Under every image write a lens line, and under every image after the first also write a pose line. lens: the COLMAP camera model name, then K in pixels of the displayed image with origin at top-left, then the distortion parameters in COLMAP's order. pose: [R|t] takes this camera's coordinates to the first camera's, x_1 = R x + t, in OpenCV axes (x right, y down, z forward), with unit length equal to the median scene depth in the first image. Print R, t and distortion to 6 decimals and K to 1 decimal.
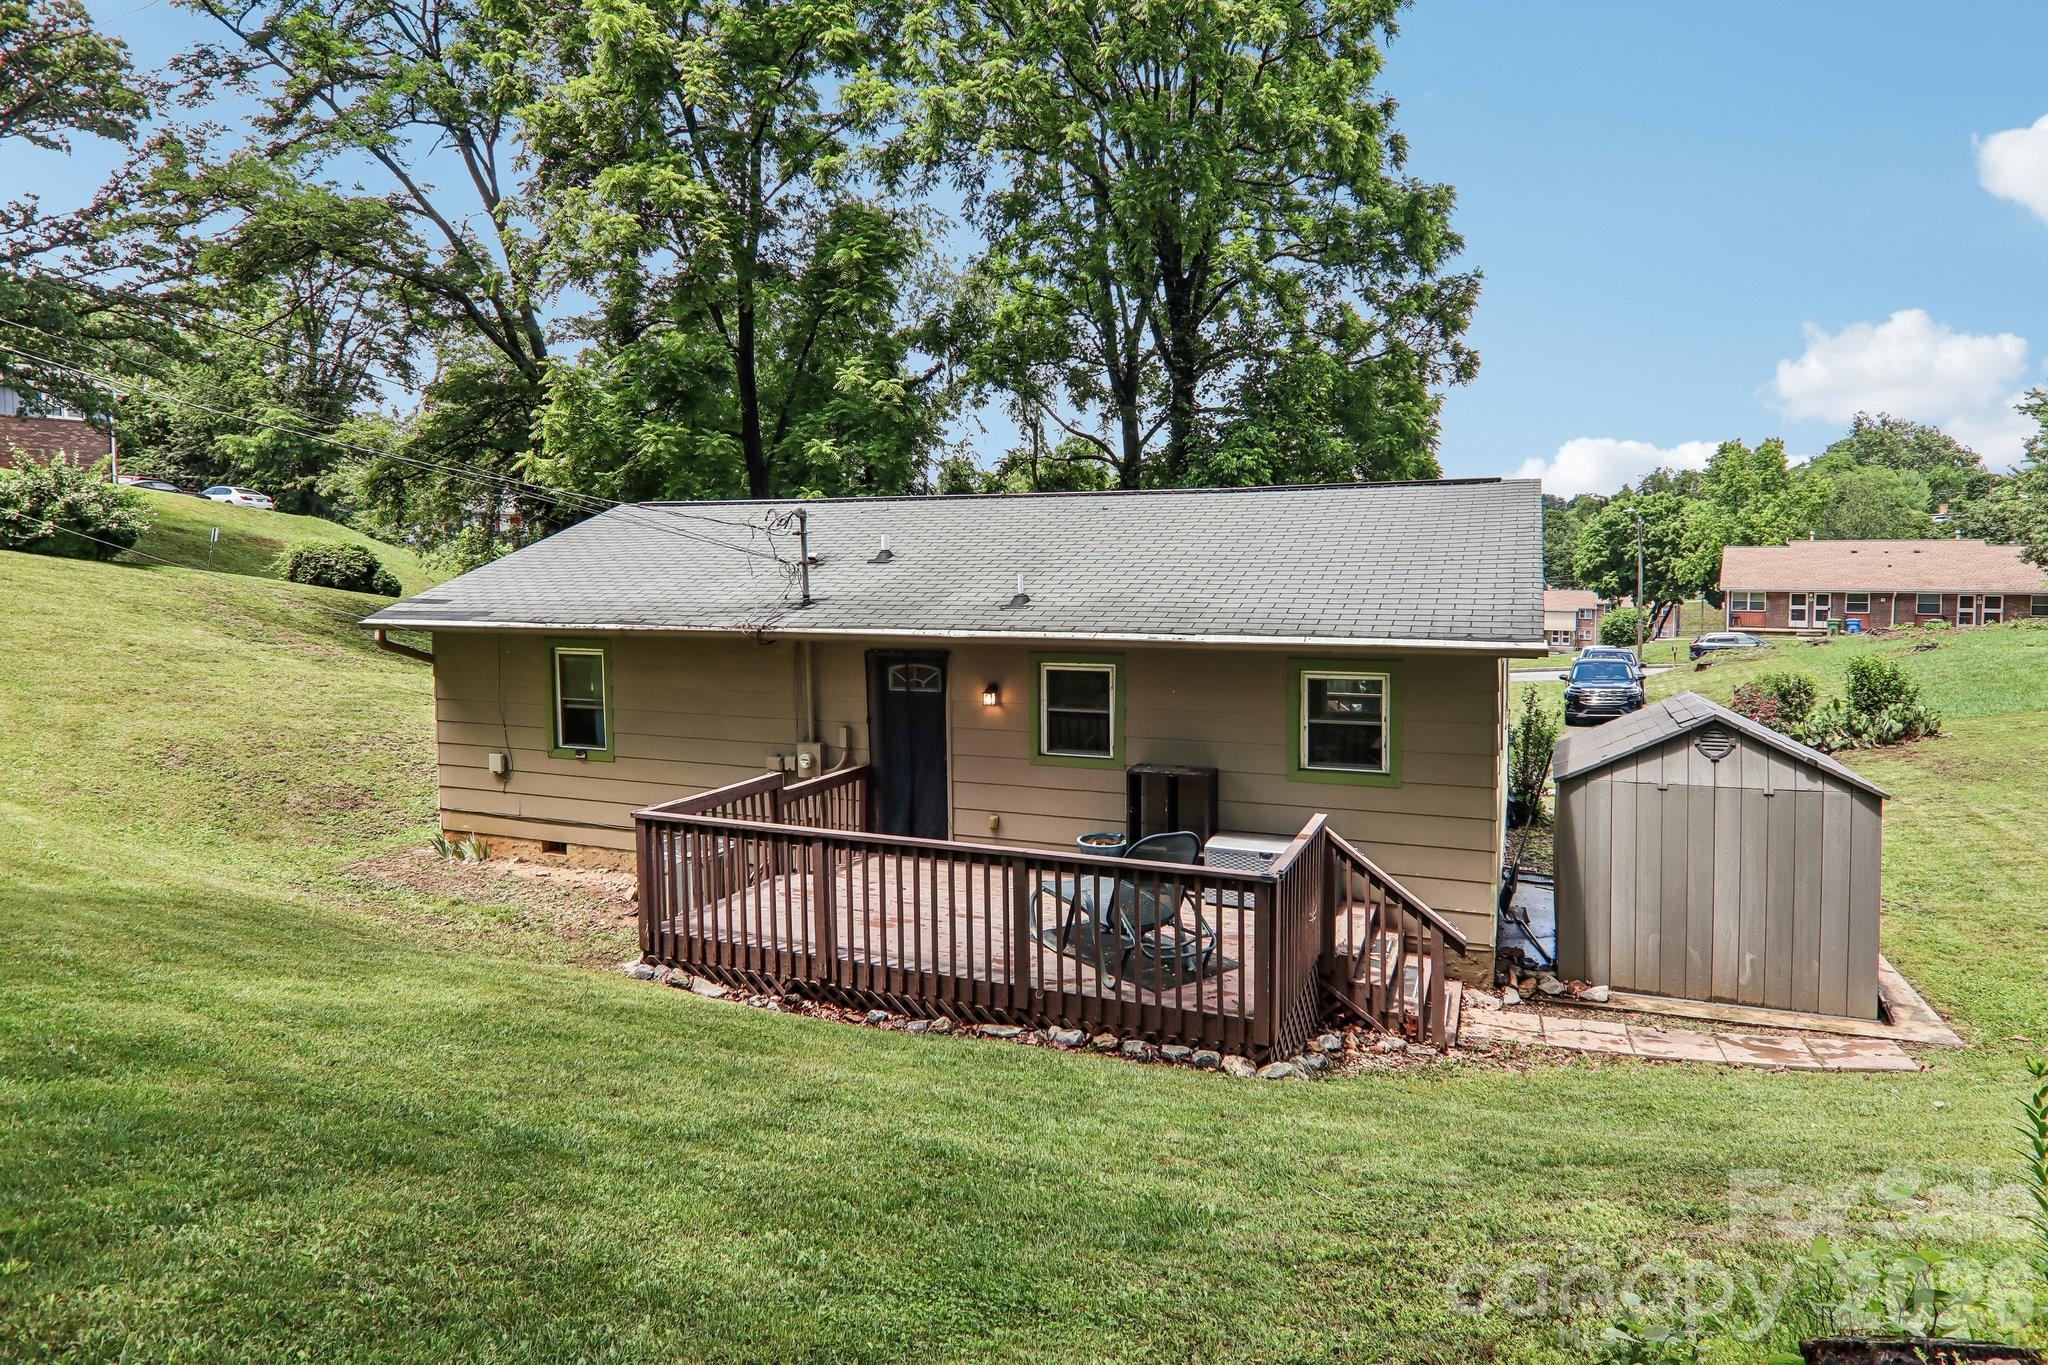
lens RADIAL K [[1144.3, 0, 1048.4], [0, 1144.3, 712.9], [0, 0, 1]] dist [-0.000995, -0.000596]
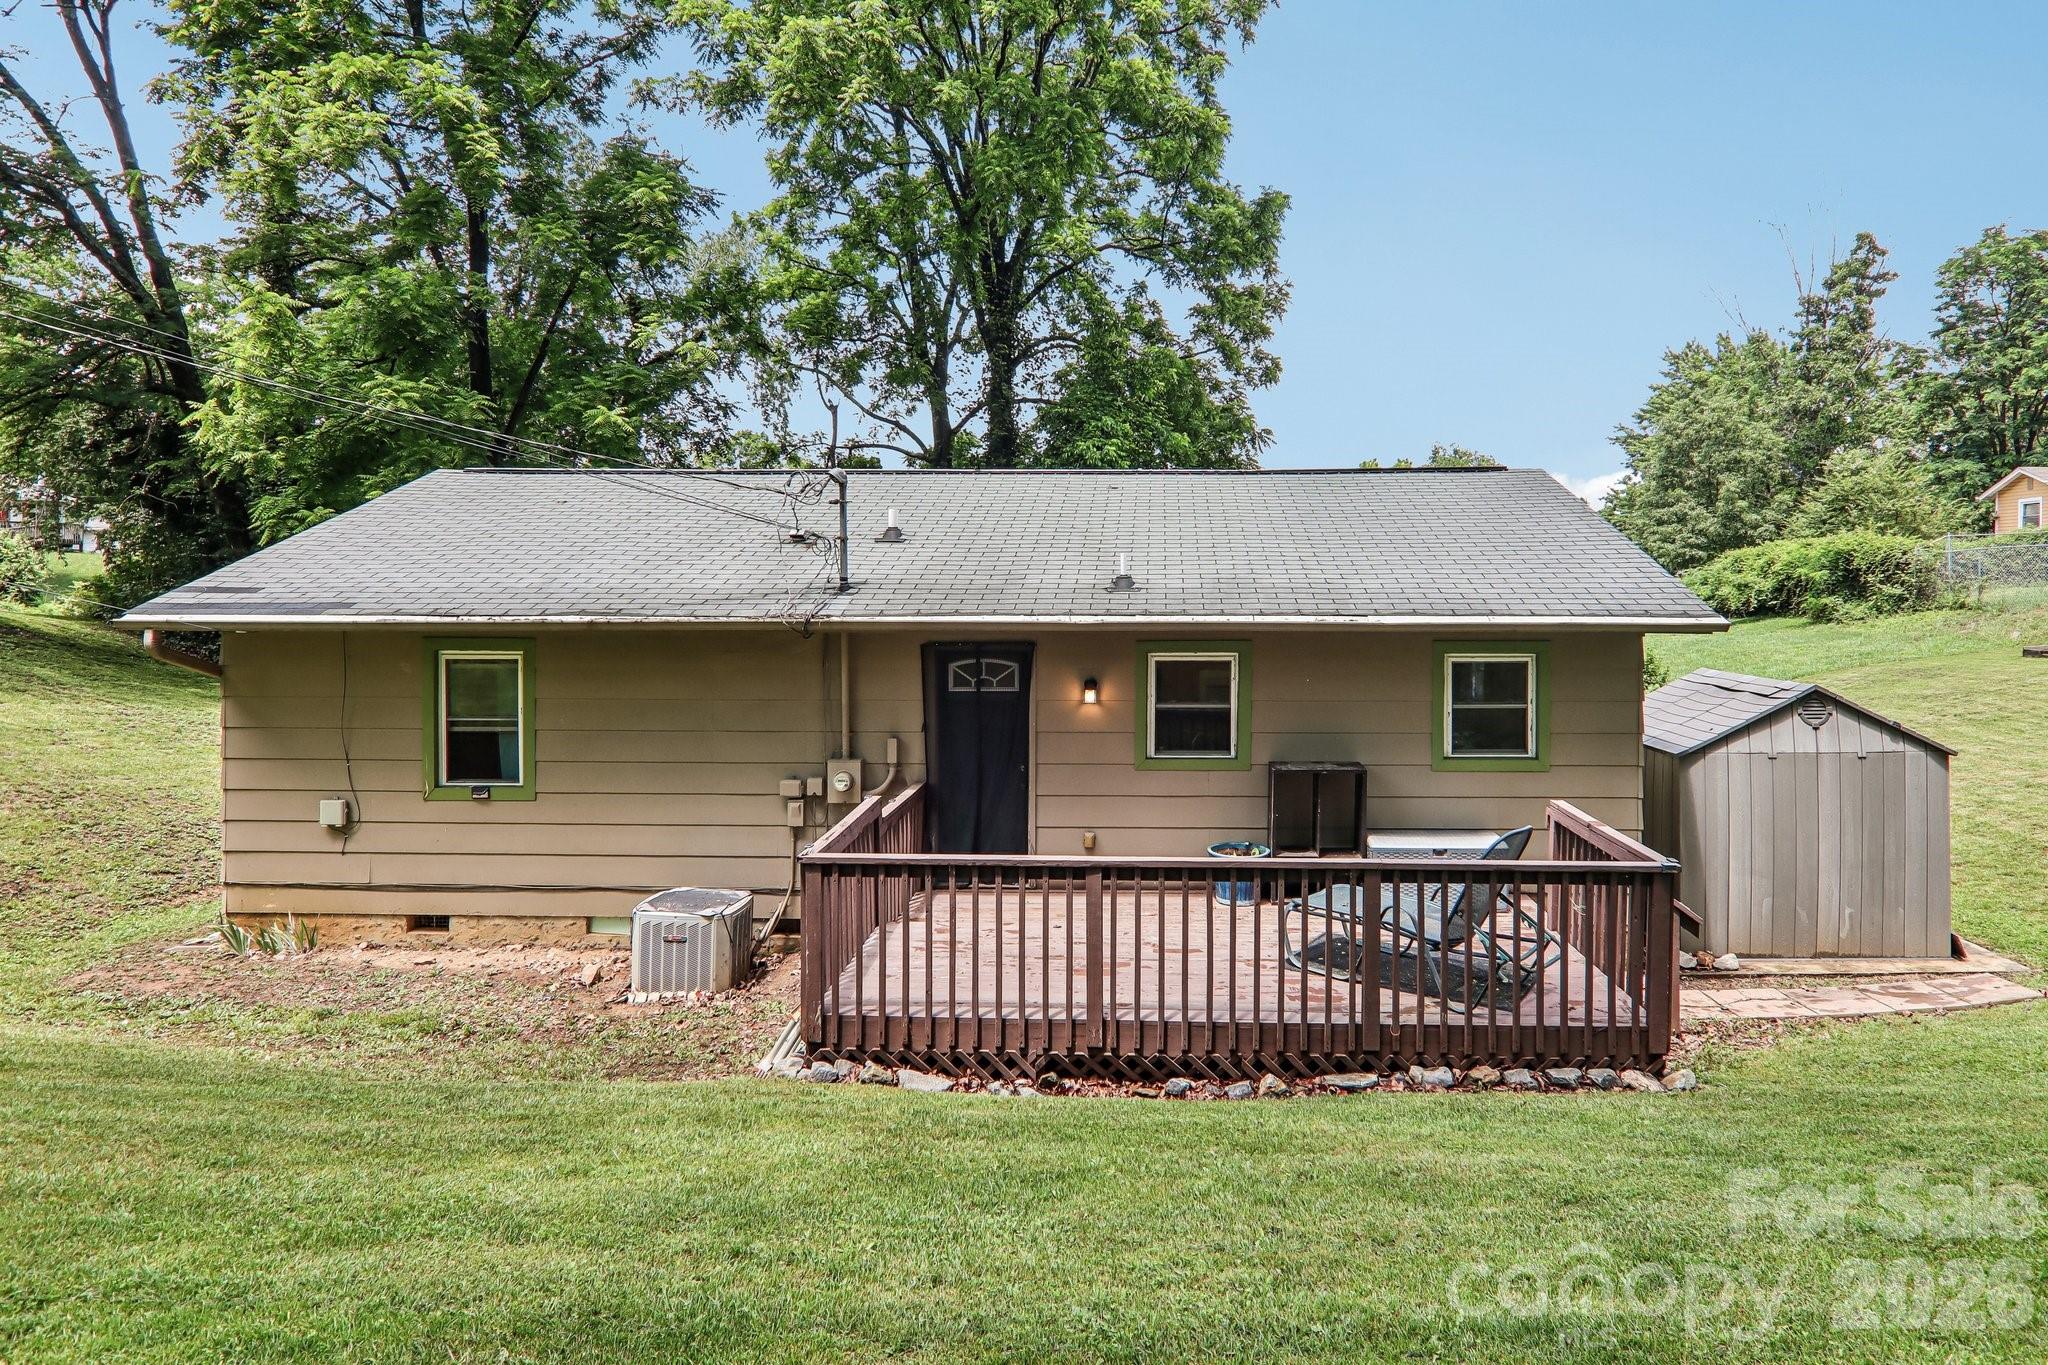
lens RADIAL K [[1177.7, 0, 1092.6], [0, 1177.7, 655.4], [0, 0, 1]] dist [0.009971, -0.022374]
pose [[0.938130, -0.020128, 0.345698, -0.368014], [0.040375, 0.997858, -0.051469, 0.002862], [-0.343922, 0.062242, 0.936933, 0.171189]]
